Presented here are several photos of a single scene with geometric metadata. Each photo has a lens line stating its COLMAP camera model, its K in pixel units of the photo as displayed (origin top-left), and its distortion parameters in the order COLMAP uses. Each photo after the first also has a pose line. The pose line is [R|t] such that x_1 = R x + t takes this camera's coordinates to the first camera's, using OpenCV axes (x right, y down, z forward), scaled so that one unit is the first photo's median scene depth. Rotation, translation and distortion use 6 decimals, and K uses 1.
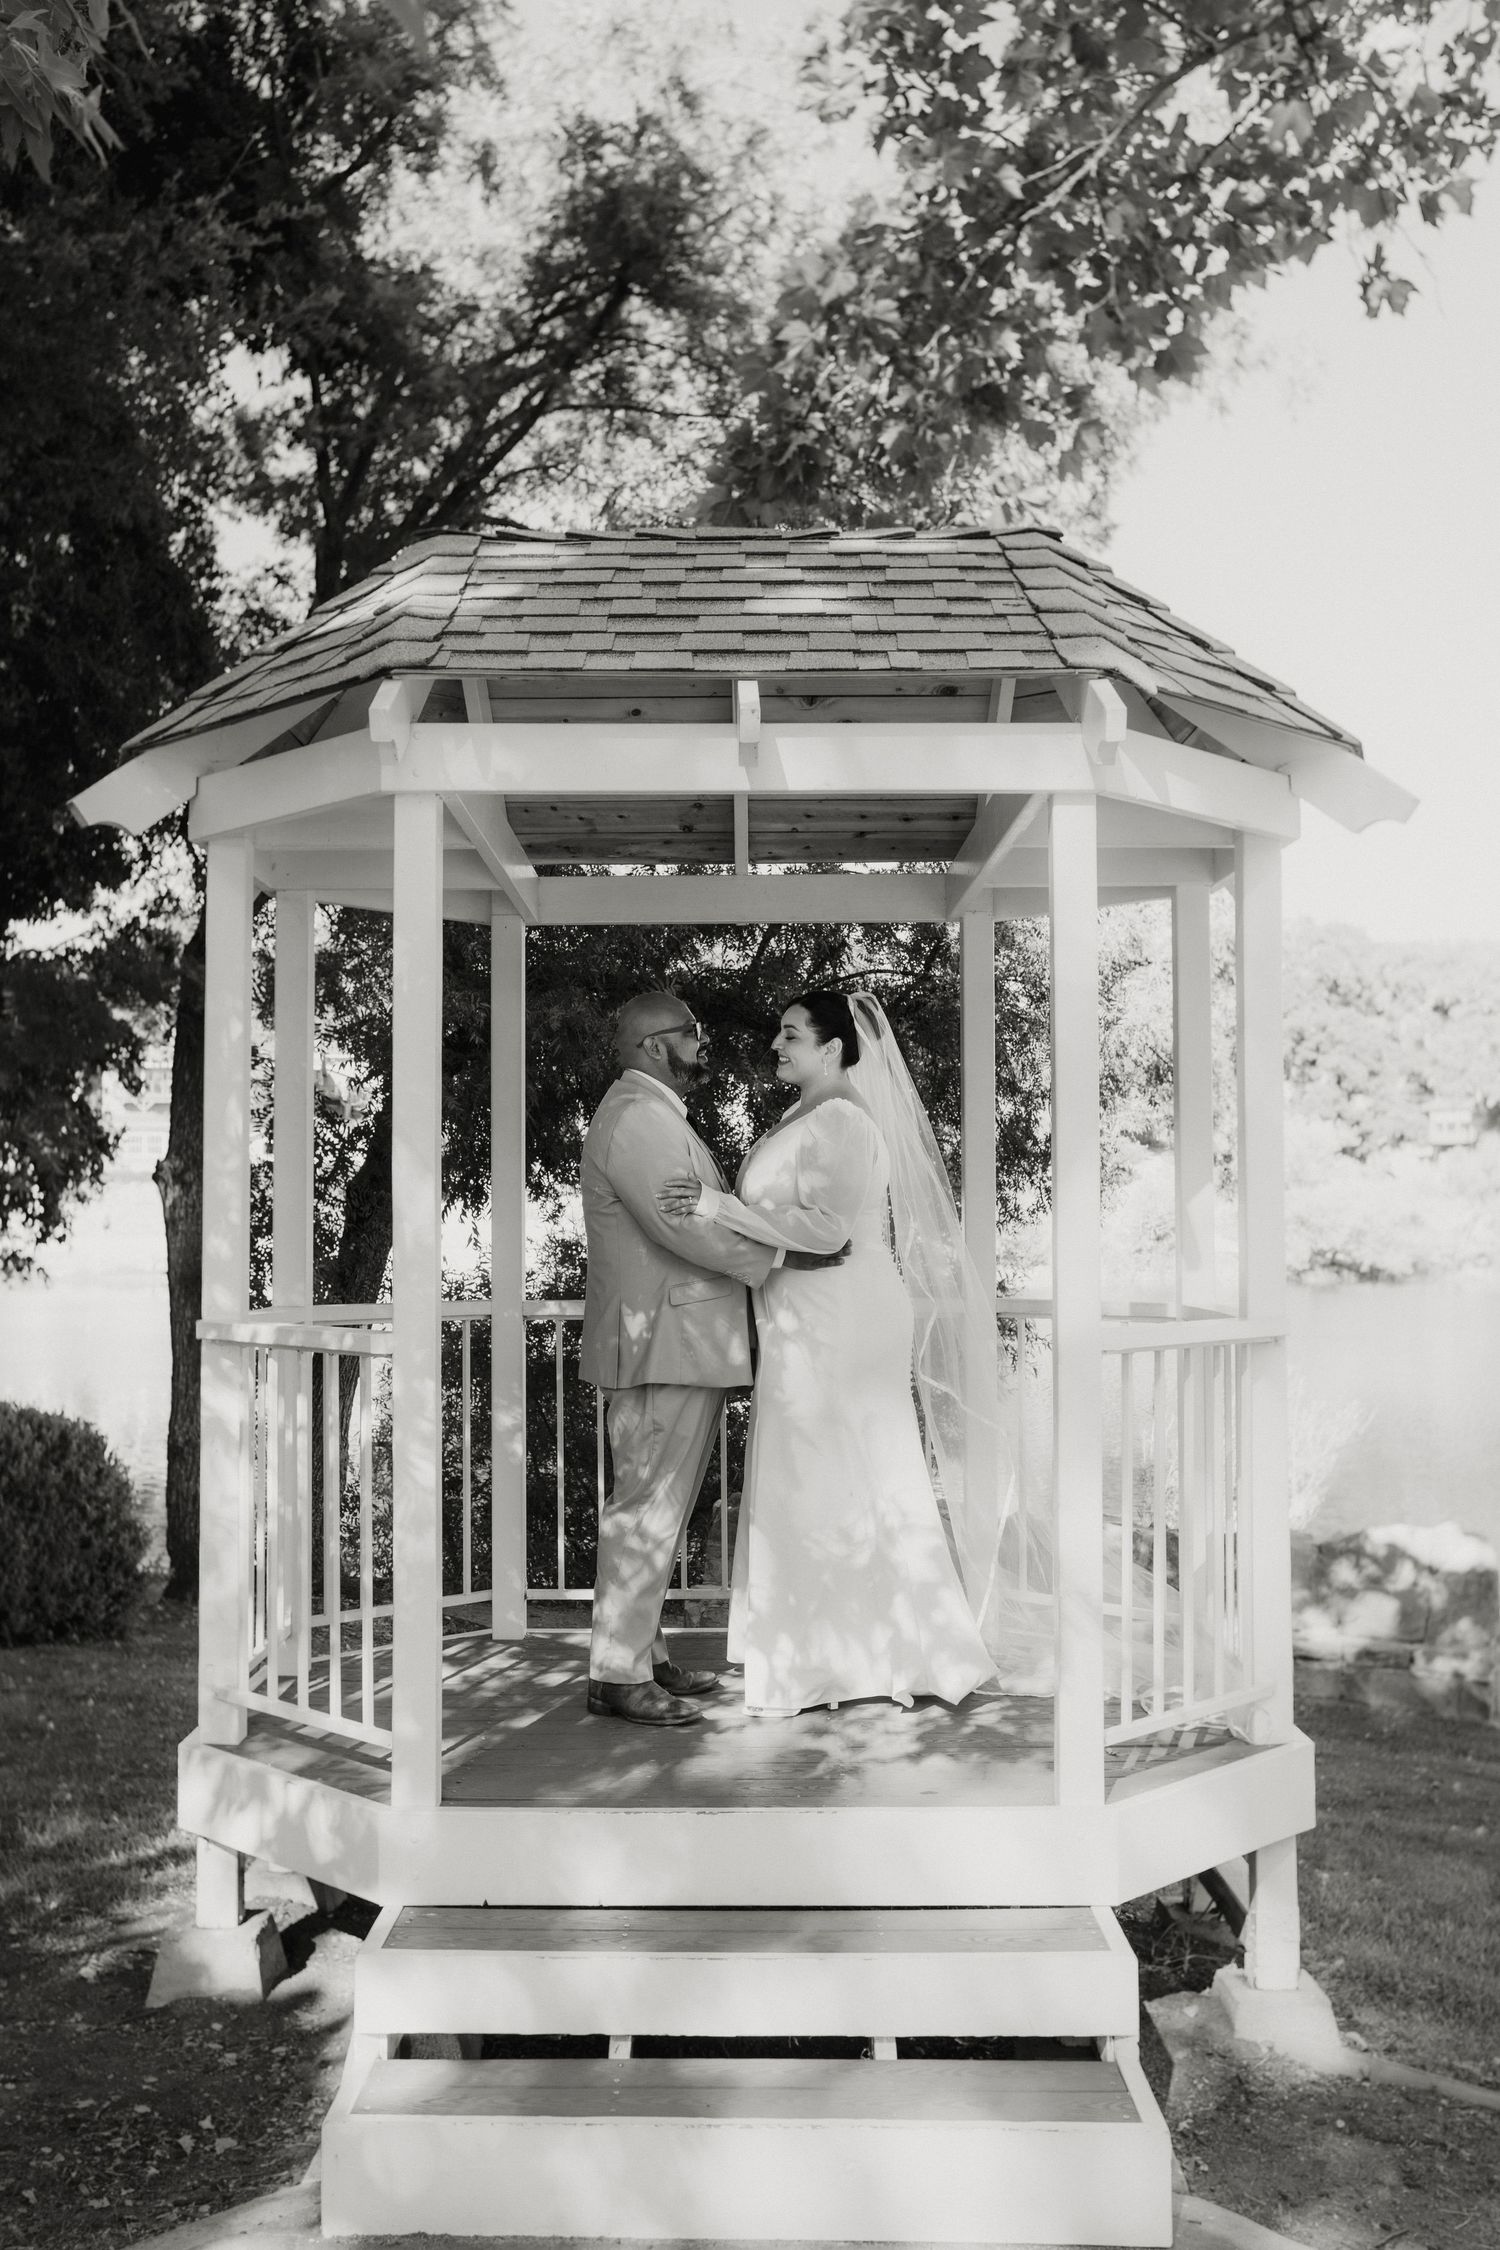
lens RADIAL K [[2555.8, 0, 744.6], [0, 2555.8, 1148.4], [0, 0, 1]] dist [0.002837, -0.011998]
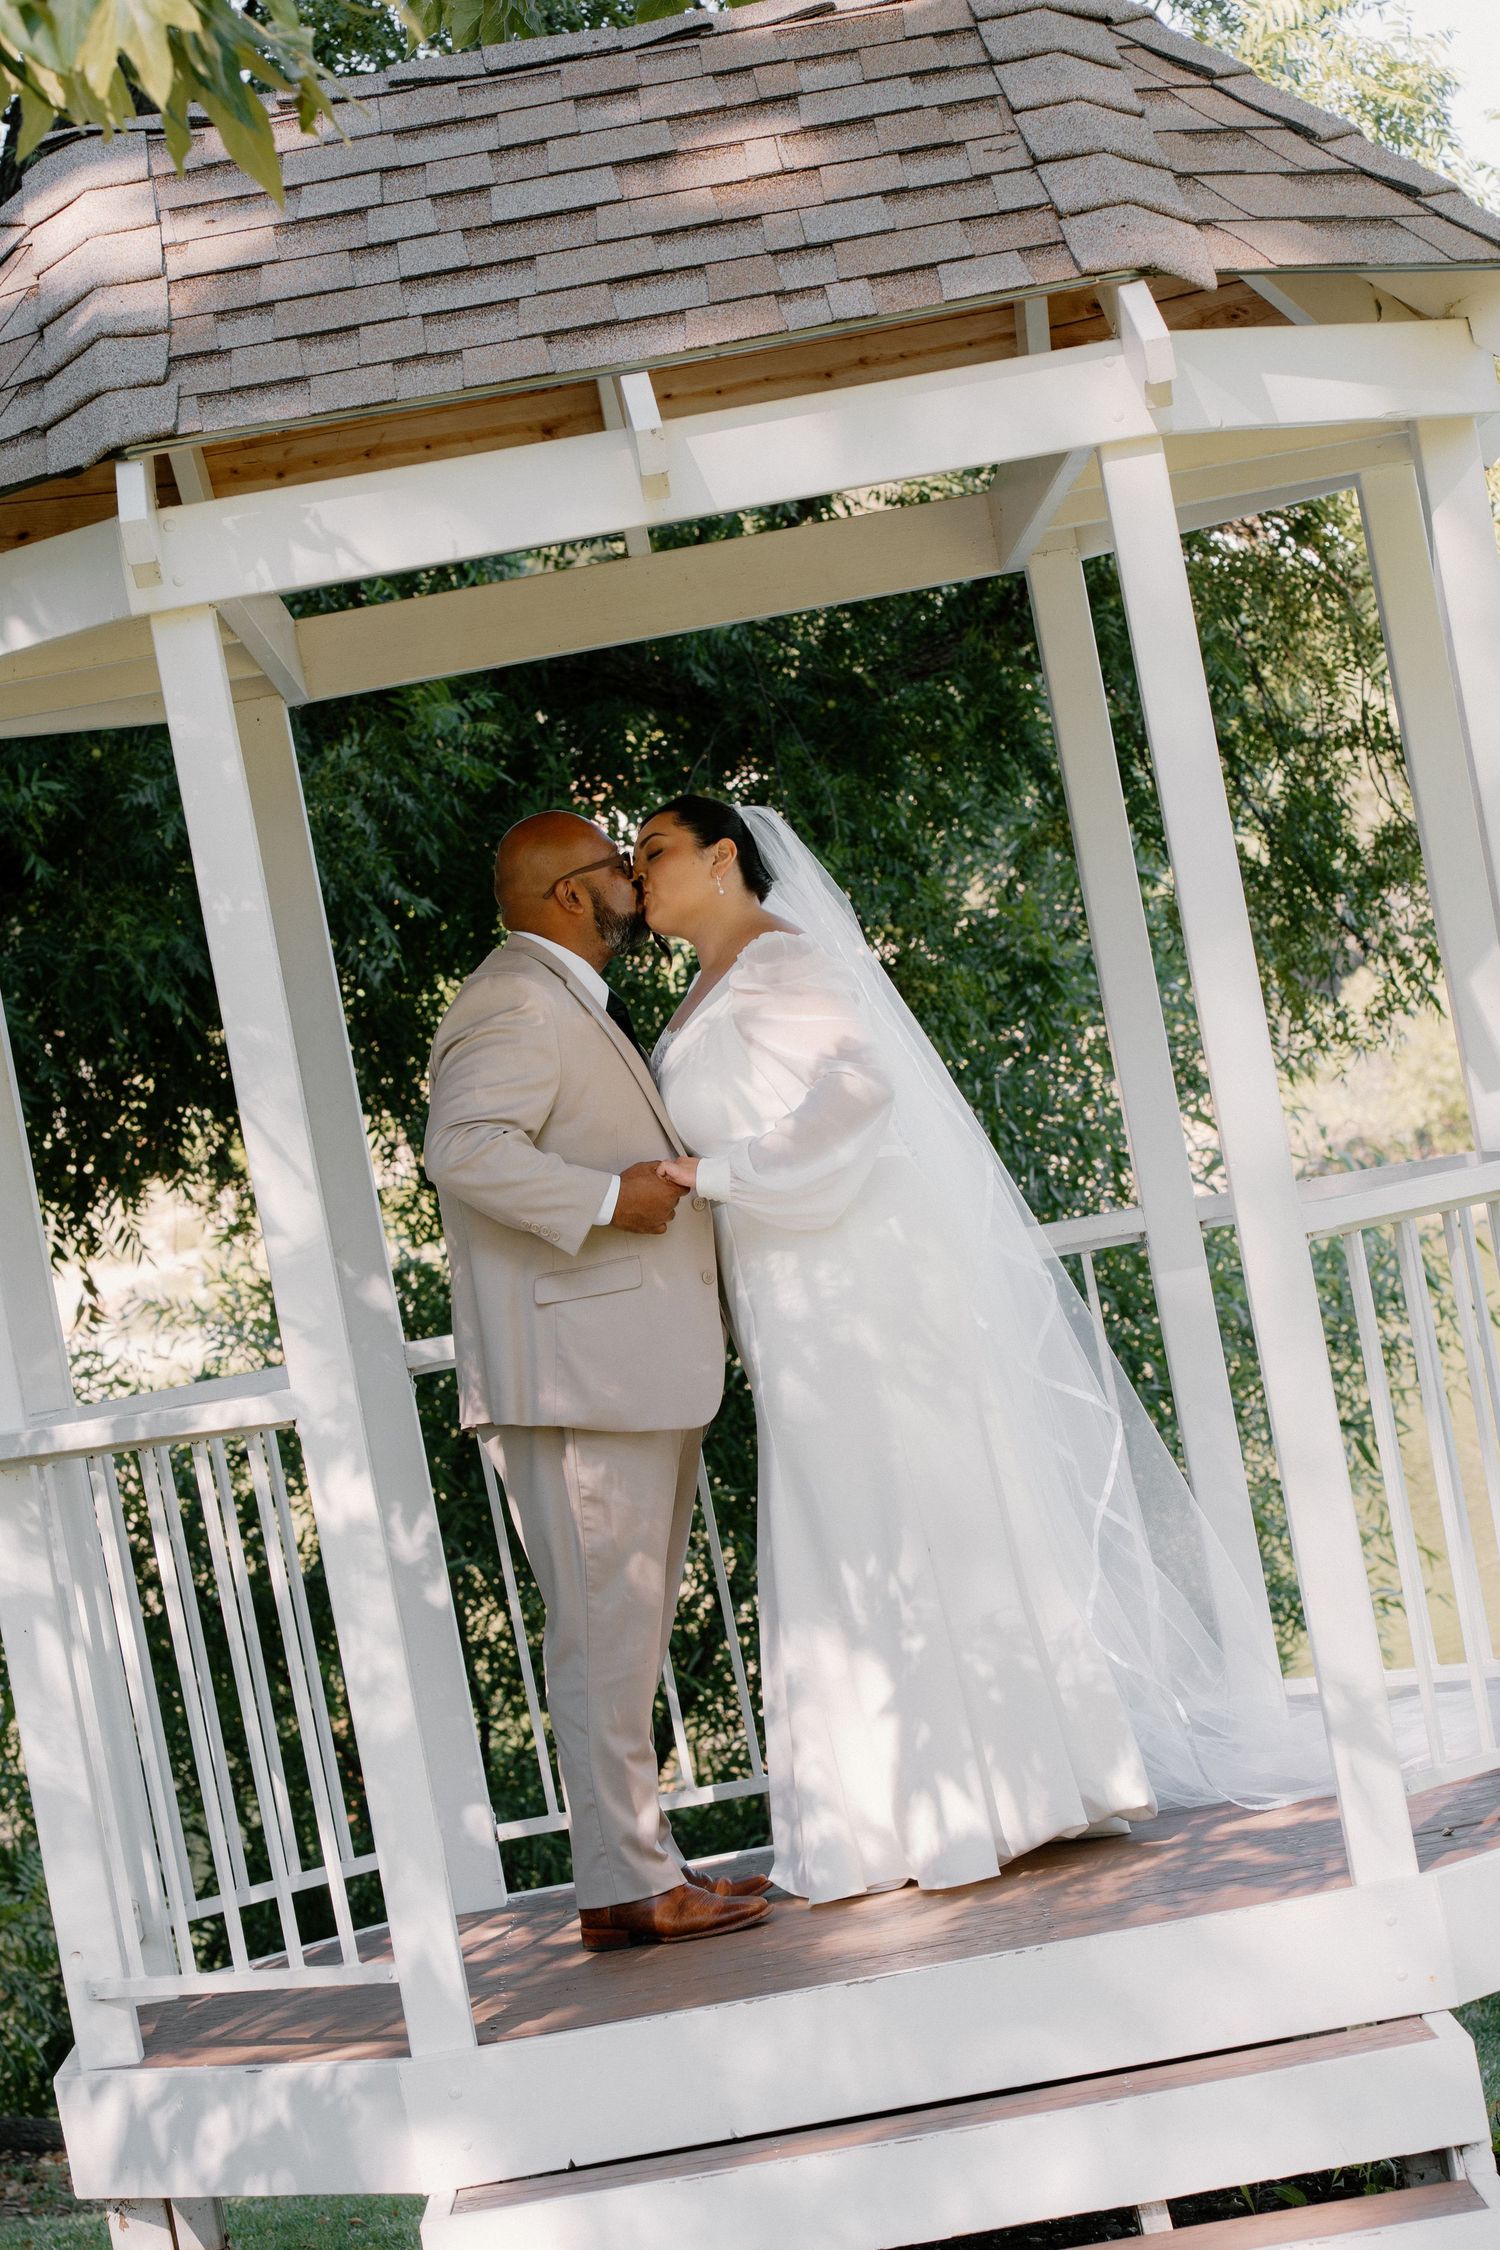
lens RADIAL K [[6113.3, 0, 750.0], [0, 6113.3, 1125.0], [0, 0, 1]] dist [-0.234558, -0.912539]
pose [[0.984524, -0.175114, 0.006922, -0.013280], [0.174894, 0.984272, 0.024934, -0.016070], [-0.011179, -0.023337, 0.999665, -0.585416]]
